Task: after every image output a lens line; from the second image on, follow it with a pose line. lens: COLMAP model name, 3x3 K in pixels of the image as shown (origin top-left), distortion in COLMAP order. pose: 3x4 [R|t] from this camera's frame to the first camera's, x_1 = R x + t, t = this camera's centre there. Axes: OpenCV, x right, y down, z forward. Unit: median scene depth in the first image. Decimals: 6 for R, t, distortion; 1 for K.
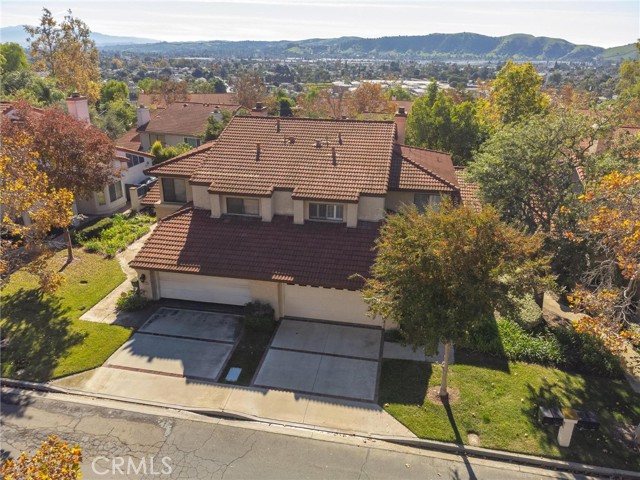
lens RADIAL K [[484.8, 0, 322.1], [0, 484.8, 239.2], [0, 0, 1]] dist [0.018025, 0.005550]
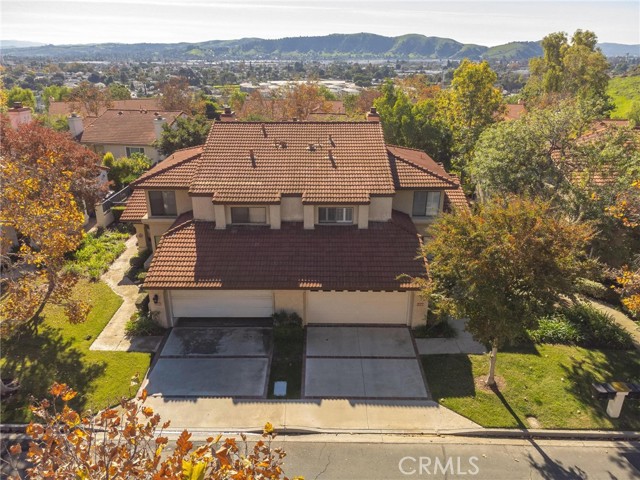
lens RADIAL K [[483.8, 0, 312.5], [0, 483.8, 242.1], [0, 0, 1]] dist [0.012589, 0.011144]
pose [[0.985324, -0.076050, 0.152818, -0.193924], [0.075441, 0.997102, 0.009786, -0.014612], [-0.153120, 0.001886, 0.988206, 0.025993]]
